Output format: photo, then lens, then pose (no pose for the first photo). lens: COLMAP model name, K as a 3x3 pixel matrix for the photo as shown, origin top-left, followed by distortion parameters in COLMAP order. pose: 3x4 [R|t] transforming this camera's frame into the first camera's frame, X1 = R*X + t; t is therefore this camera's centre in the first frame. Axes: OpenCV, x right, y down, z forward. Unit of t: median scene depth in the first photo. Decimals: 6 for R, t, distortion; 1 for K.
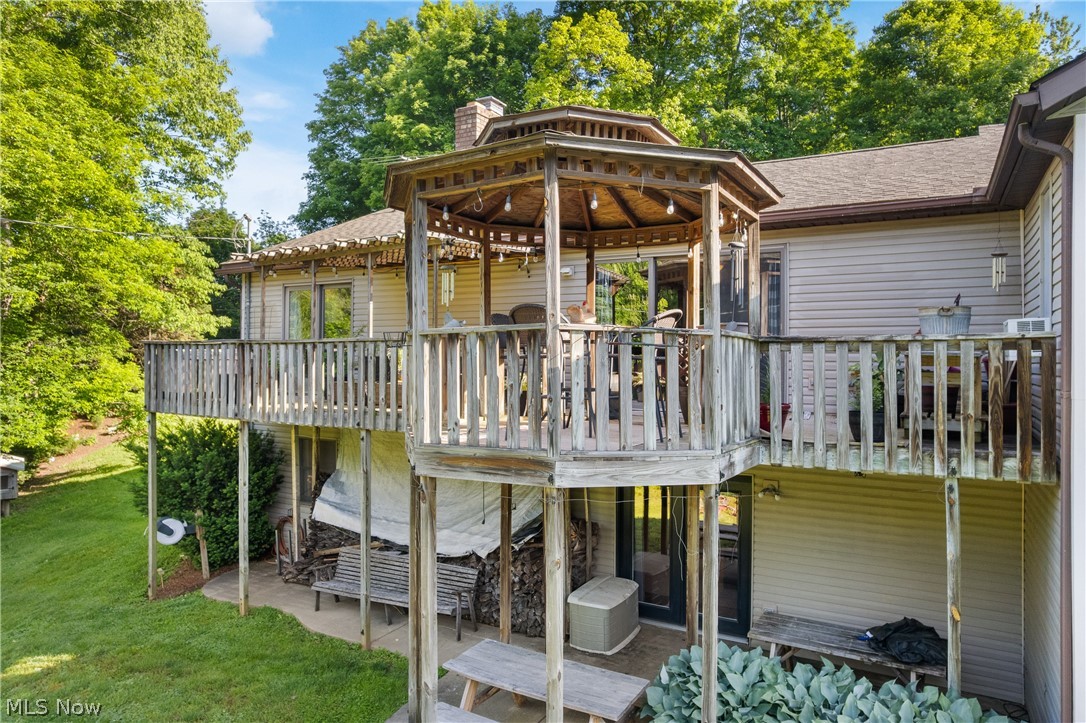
lens RADIAL K [[704.5, 0, 545.2], [0, 704.5, 345.2], [0, 0, 1]] dist [-0.067934, 0.070787]
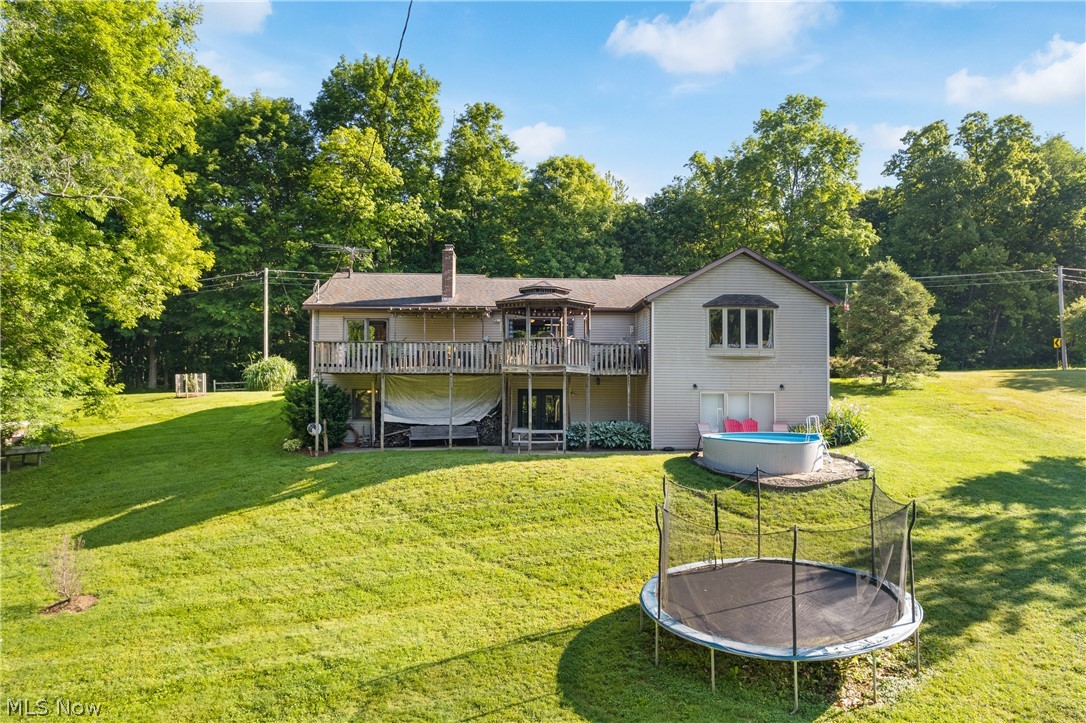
lens RADIAL K [[719.5, 0, 543.5], [0, 719.5, 387.4], [0, 0, 1]] dist [-0.072593, 0.076698]
pose [[0.845240, 0.002511, 0.534381, -0.410135], [-0.008467, 0.999926, 0.008694, 0.040604], [-0.534320, -0.011873, 0.845199, -0.457518]]
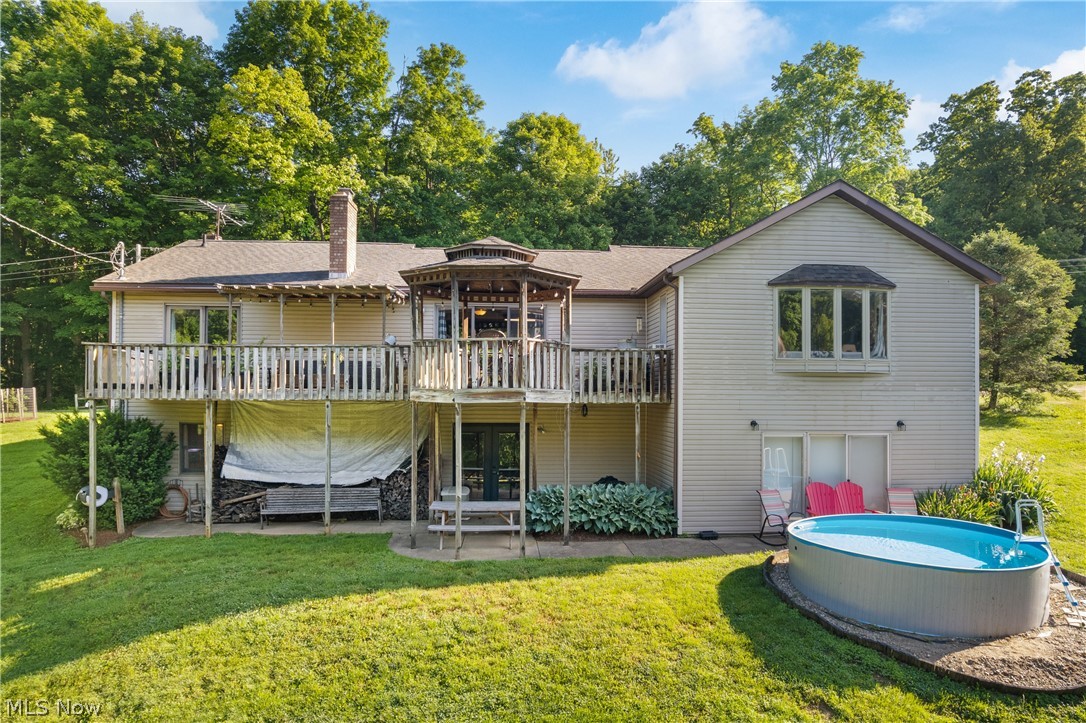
lens RADIAL K [[719.5, 0, 543.5], [0, 719.5, 387.4], [0, 0, 1]] dist [-0.072593, 0.076698]
pose [[0.833071, 0.005052, 0.553143, -0.208002], [-0.010244, 0.999928, 0.006296, 0.020168], [-0.553071, -0.010911, 0.833062, -0.182384]]
